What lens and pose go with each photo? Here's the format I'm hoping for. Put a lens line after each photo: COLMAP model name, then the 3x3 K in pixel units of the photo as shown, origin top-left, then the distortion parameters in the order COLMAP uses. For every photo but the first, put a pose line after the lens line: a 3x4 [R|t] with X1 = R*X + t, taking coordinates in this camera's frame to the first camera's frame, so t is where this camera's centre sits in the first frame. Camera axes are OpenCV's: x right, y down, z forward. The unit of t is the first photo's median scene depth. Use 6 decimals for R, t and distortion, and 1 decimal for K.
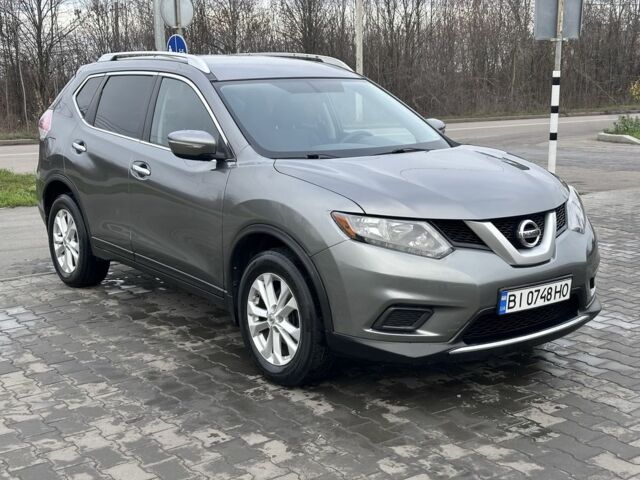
lens RADIAL K [[934.8, 0, 320.0], [0, 934.8, 240.0], [0, 0, 1]] dist [0.157879, -0.028442]
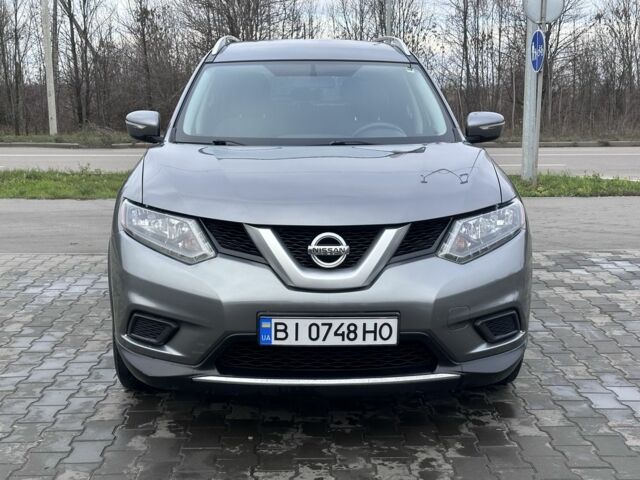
lens RADIAL K [[934.8, 0, 320.0], [0, 934.8, 240.0], [0, 0, 1]] dist [0.157879, -0.028442]
pose [[0.798918, 0.106165, -0.591996, 0.684023], [-0.109670, 0.993510, 0.030167, -0.038255], [0.591357, 0.040823, 0.805376, 0.379295]]
